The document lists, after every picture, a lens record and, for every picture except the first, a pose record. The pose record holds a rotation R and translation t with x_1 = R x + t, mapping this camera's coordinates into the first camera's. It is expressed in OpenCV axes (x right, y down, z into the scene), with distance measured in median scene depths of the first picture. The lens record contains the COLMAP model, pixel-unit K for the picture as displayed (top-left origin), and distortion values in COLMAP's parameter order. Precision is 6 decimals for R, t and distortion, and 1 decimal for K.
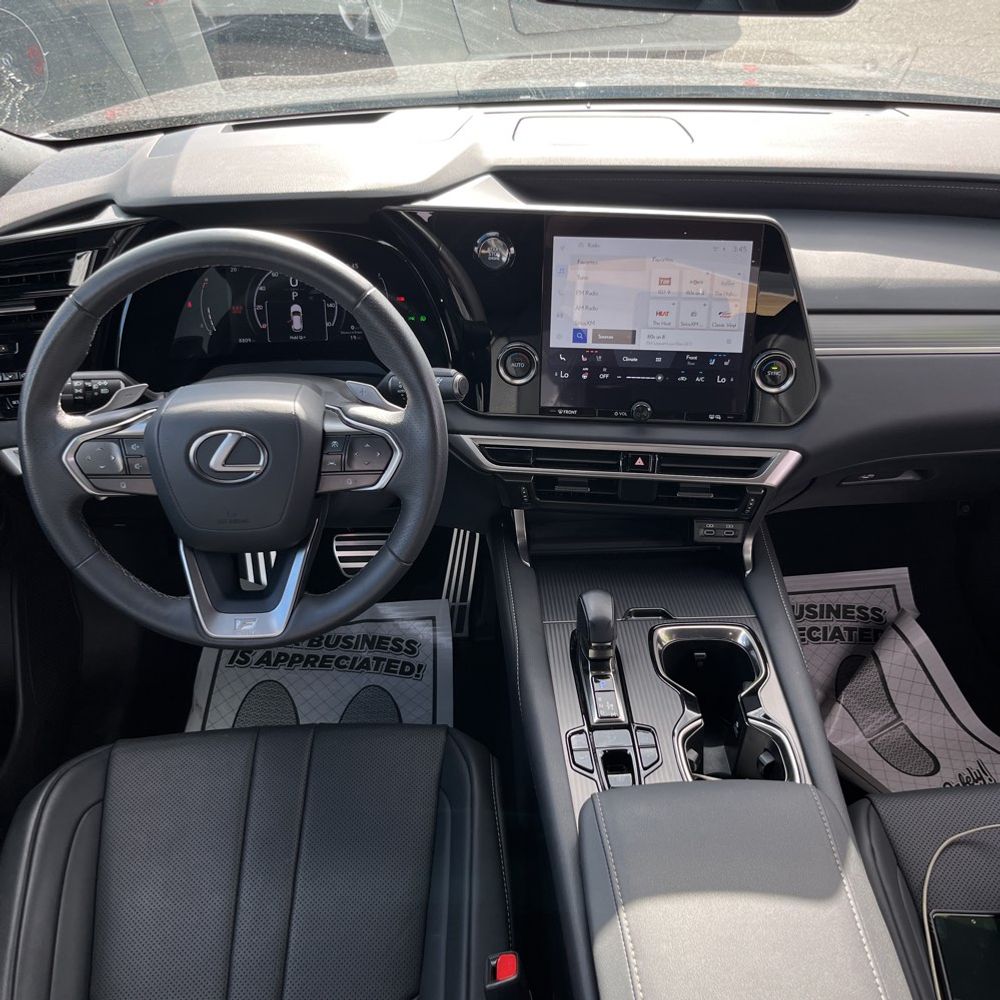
lens RADIAL K [[1010.1, 0, 500.9], [0, 1010.1, 508.2], [0, 0, 1]] dist [0.032834, -0.028498]
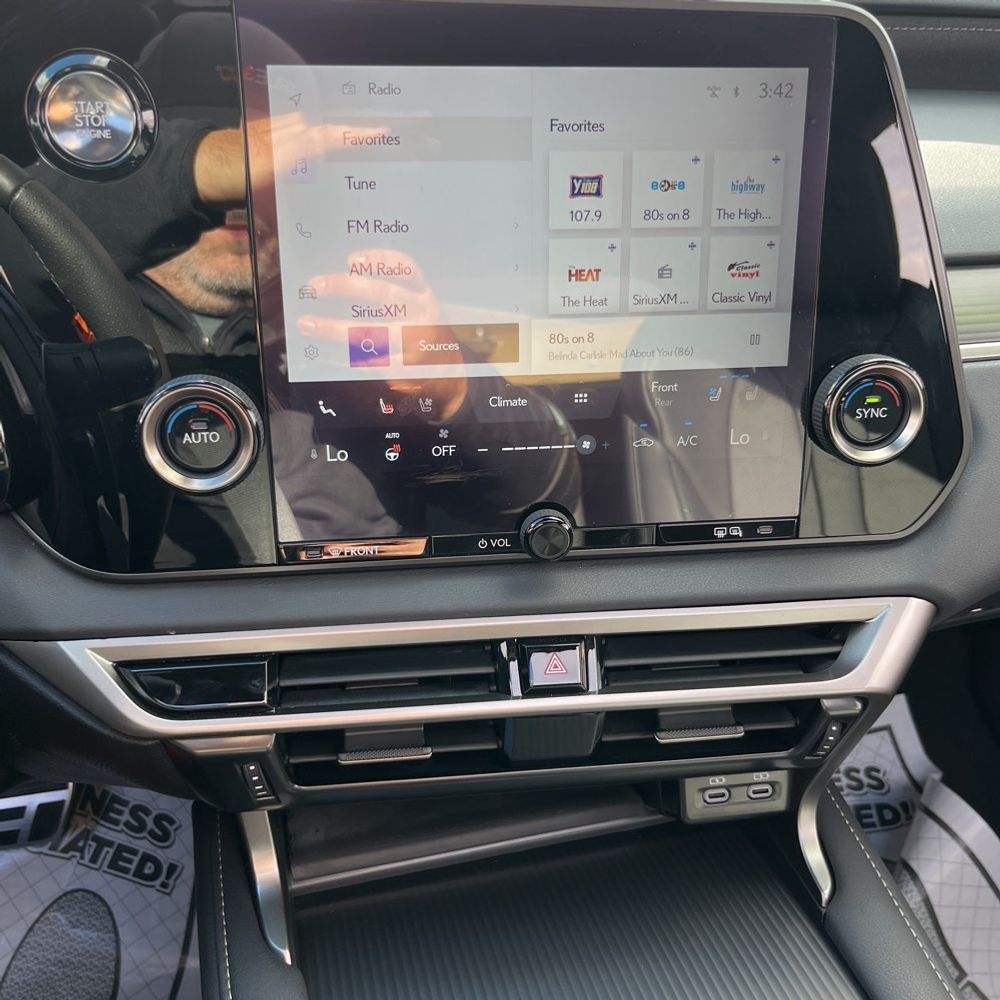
lens RADIAL K [[1010.1, 0, 500.9], [0, 1010.1, 508.2], [0, 0, 1]] dist [0.032834, -0.028498]
pose [[0.973110, -0.089512, 0.212235, 0.041403], [0.097942, 0.994754, -0.029523, -0.096081], [-0.208479, 0.049516, 0.976773, 0.629997]]
